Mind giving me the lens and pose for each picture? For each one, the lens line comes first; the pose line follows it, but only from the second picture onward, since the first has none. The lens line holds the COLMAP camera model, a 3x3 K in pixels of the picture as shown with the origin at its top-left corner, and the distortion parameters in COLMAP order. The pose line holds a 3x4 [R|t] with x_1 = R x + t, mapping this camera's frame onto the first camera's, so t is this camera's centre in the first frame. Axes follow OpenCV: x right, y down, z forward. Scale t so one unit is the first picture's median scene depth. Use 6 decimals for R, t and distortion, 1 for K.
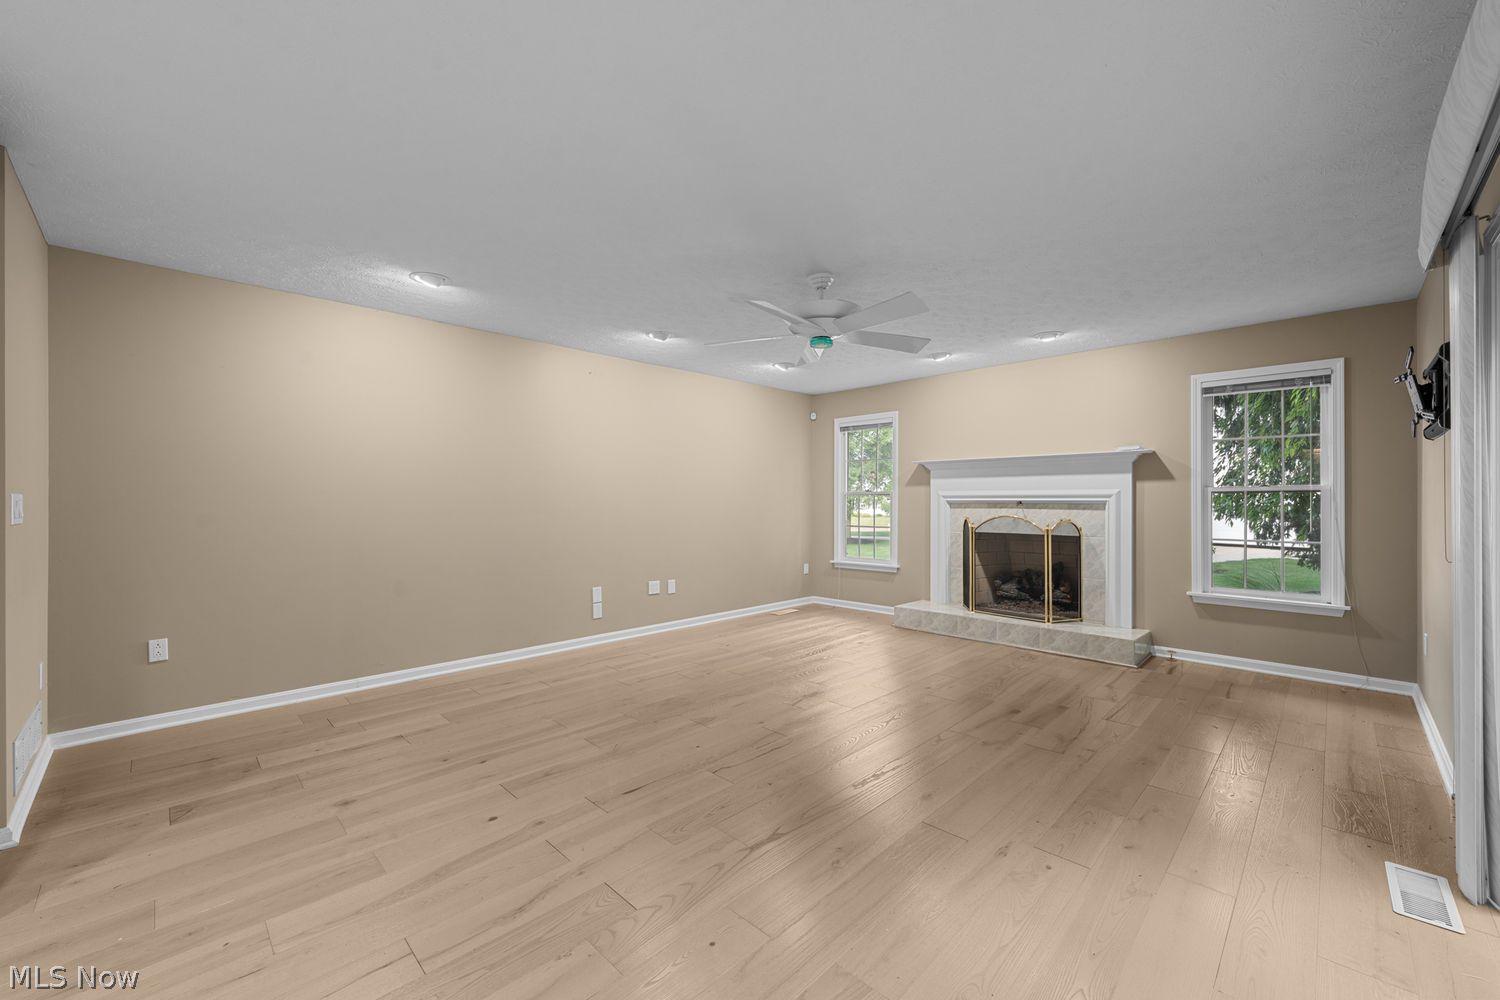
lens RADIAL K [[592.1, 0, 755.6], [0, 592.1, 499.6], [0, 0, 1]] dist [-0.003522, 0.001533]
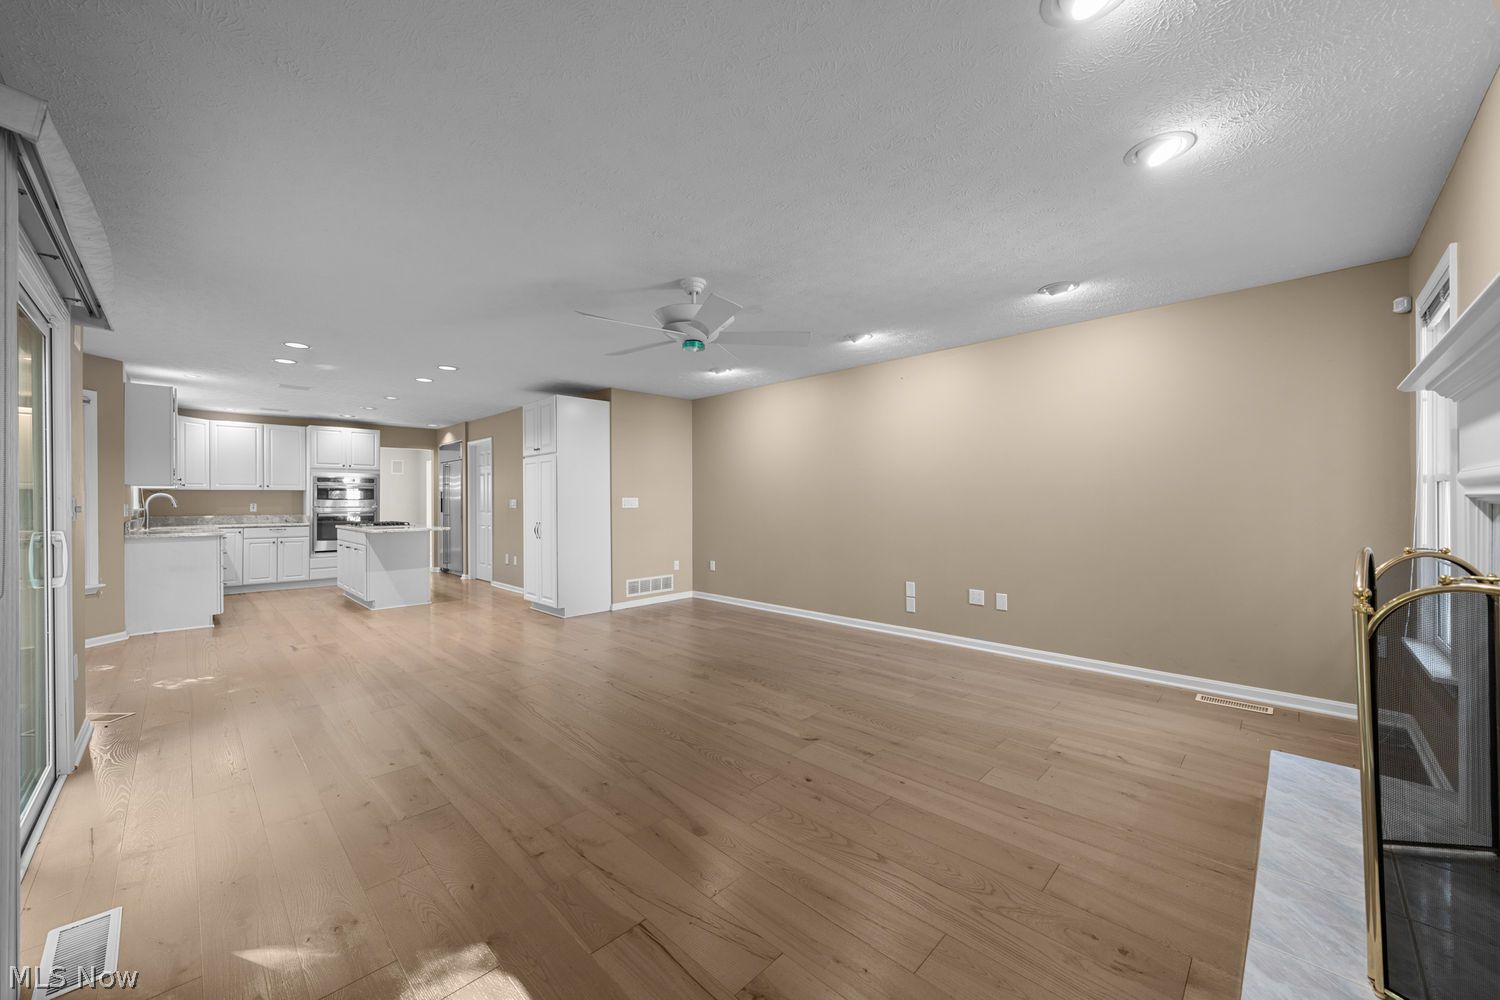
lens RADIAL K [[557.9, 0, 754.7], [0, 557.9, 502.0], [0, 0, 1]] dist [-0.001753, -0.000191]
pose [[0.008565, 0.004034, -0.999955, 0.787612], [0.005689, 0.999975, 0.004083, 0.002692], [0.999947, -0.005724, 0.008542, 0.802978]]
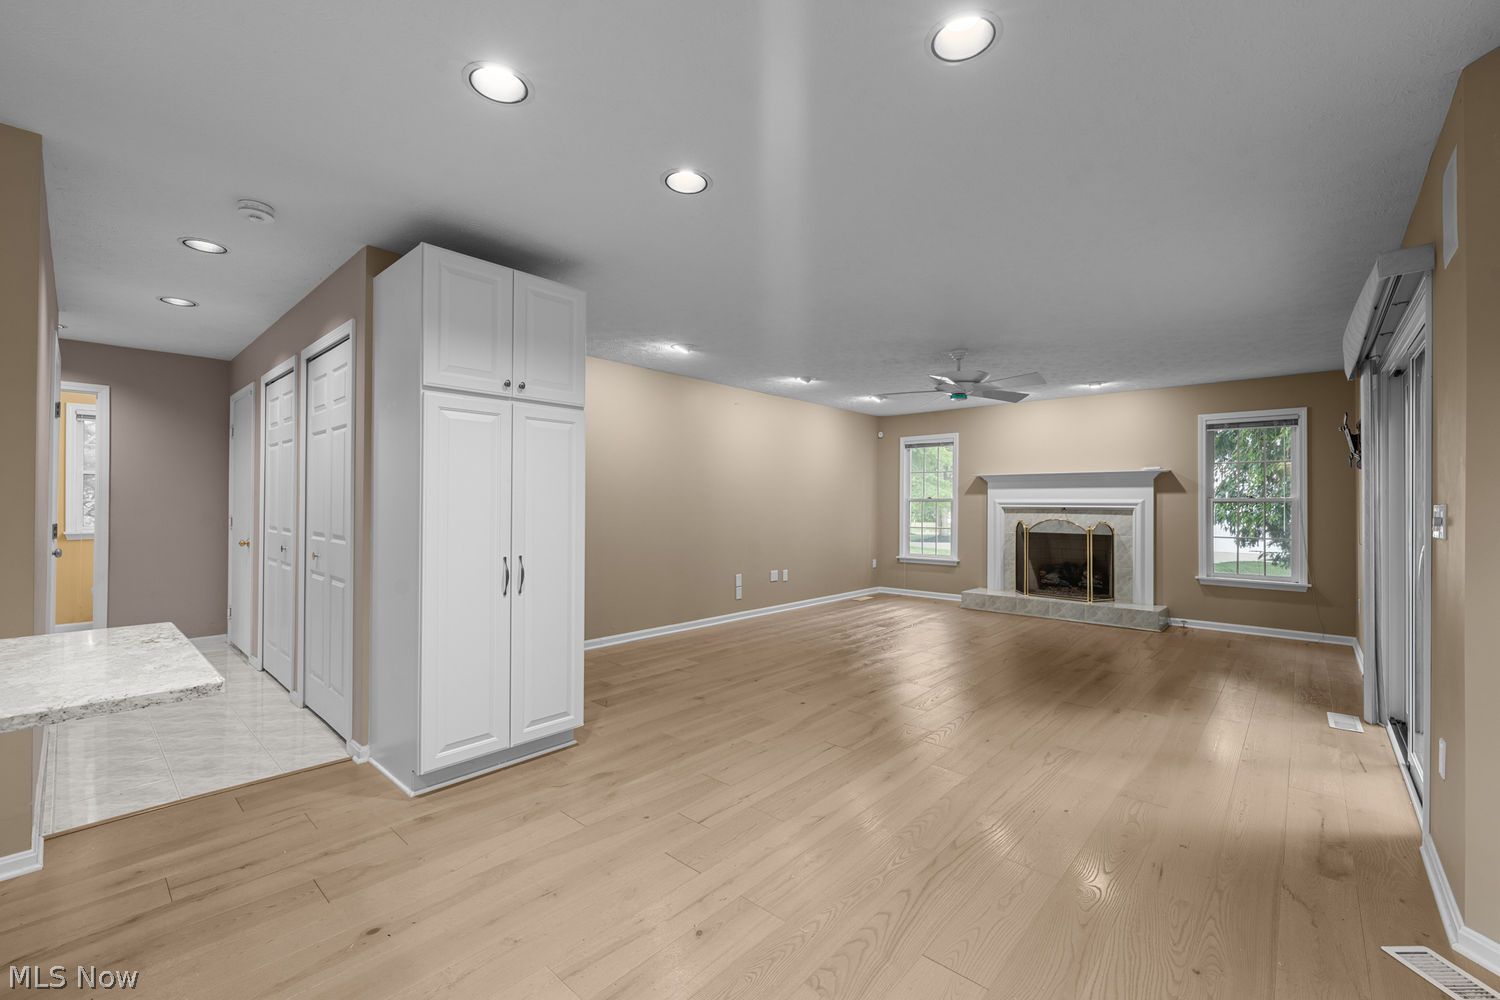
lens RADIAL K [[616.8, 0, 755.6], [0, 616.8, 497.5], [0, 0, 1]] dist [0.000113, 0.000123]
pose [[0.998717, 0.006922, 0.050163, -0.333154], [-0.006465, 0.999936, -0.009266, -0.002936], [-0.050224, 0.008930, 0.998698, -0.343392]]
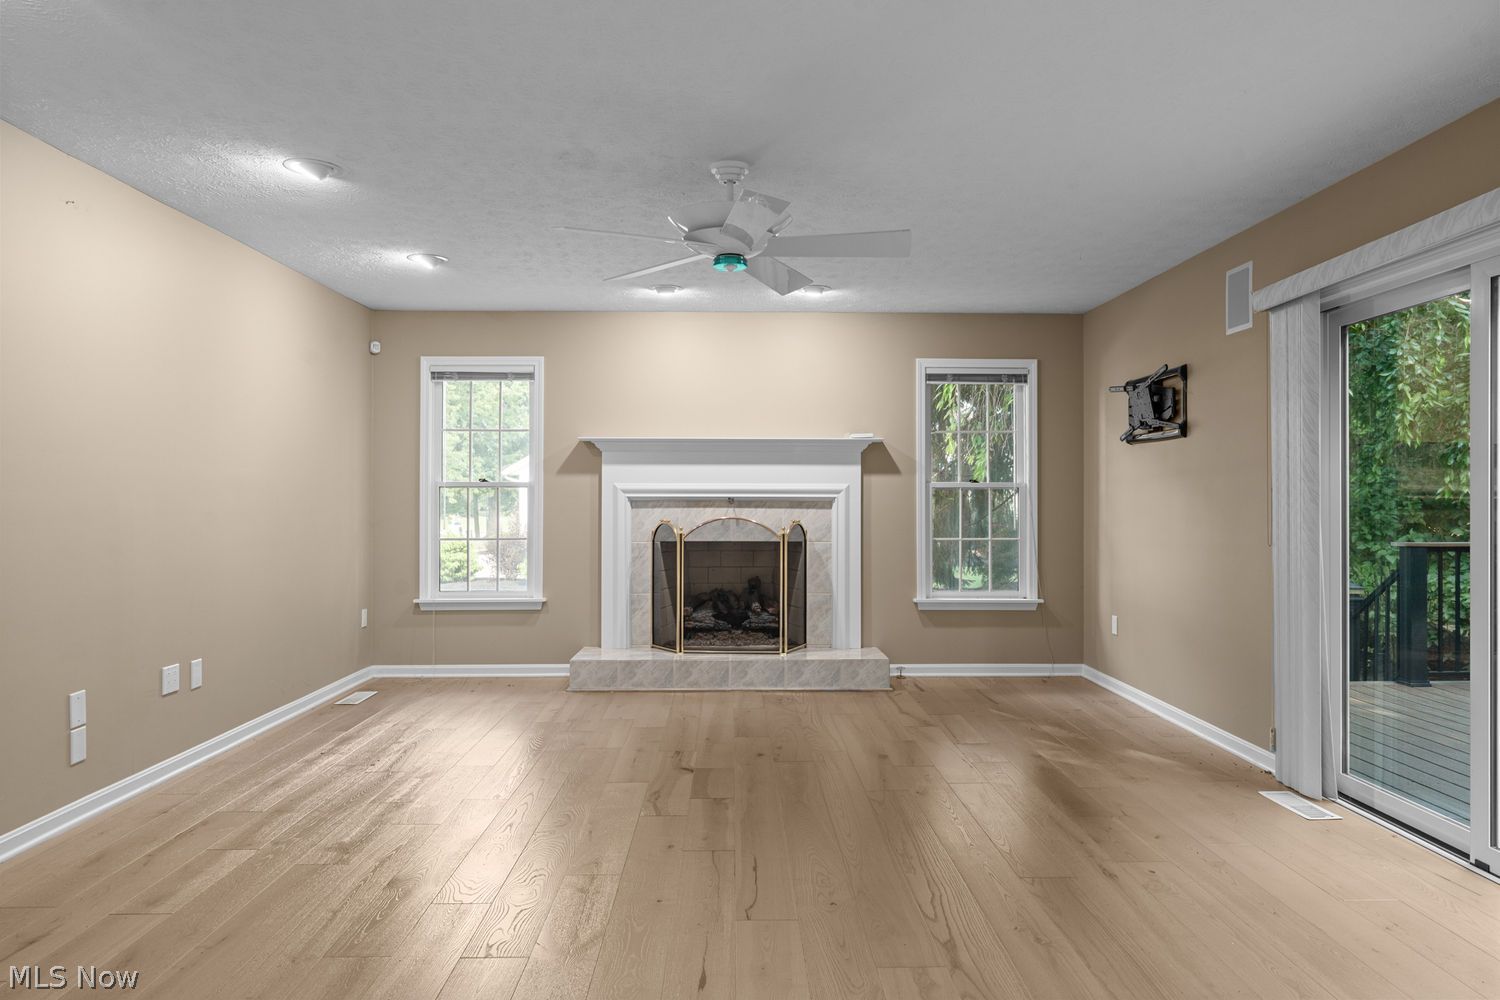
lens RADIAL K [[957.6, 0, 751.8], [0, 957.6, 494.5], [0, 0, 1]] dist [0.003935, -0.000220]
pose [[0.697748, 0.004337, 0.716330, -0.479593], [-0.003226, 0.999991, -0.002911, 0.002544], [-0.716336, -0.000280, 0.697755, 0.160578]]
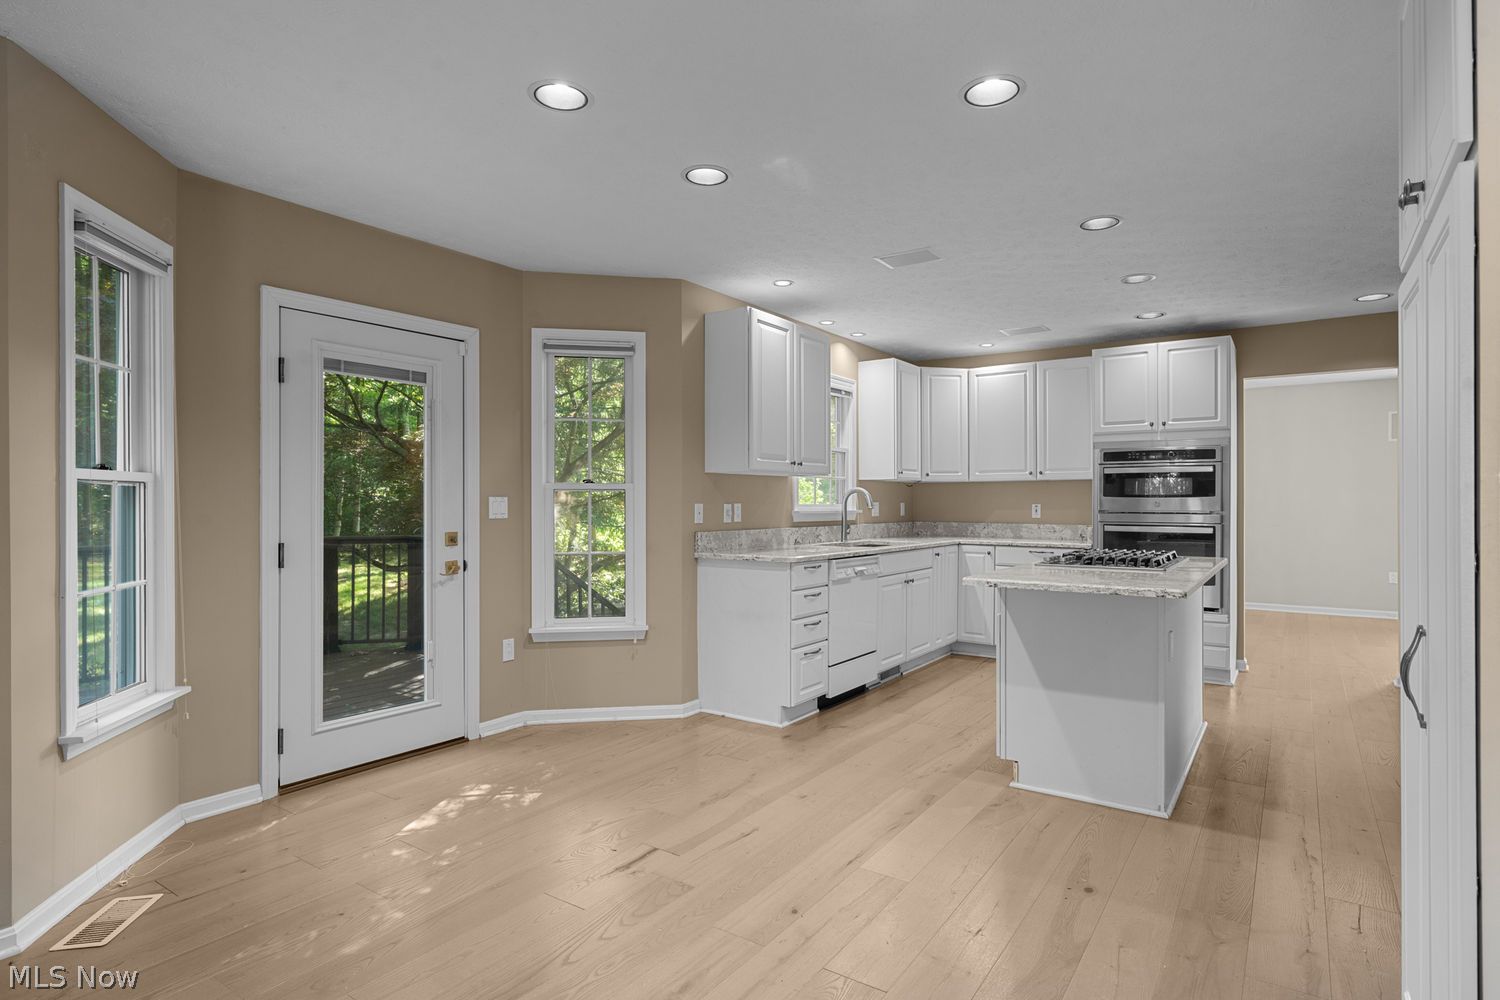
lens RADIAL K [[794.8, 0, 747.1], [0, 794.8, 502.6], [0, 0, 1]] dist [0.001083, 0.000032]
pose [[-0.984930, -0.000934, -0.172953, -0.225304], [-0.001196, 0.999998, 0.001410, 0.001371], [0.172951, 0.001595, -0.984929, 0.566500]]
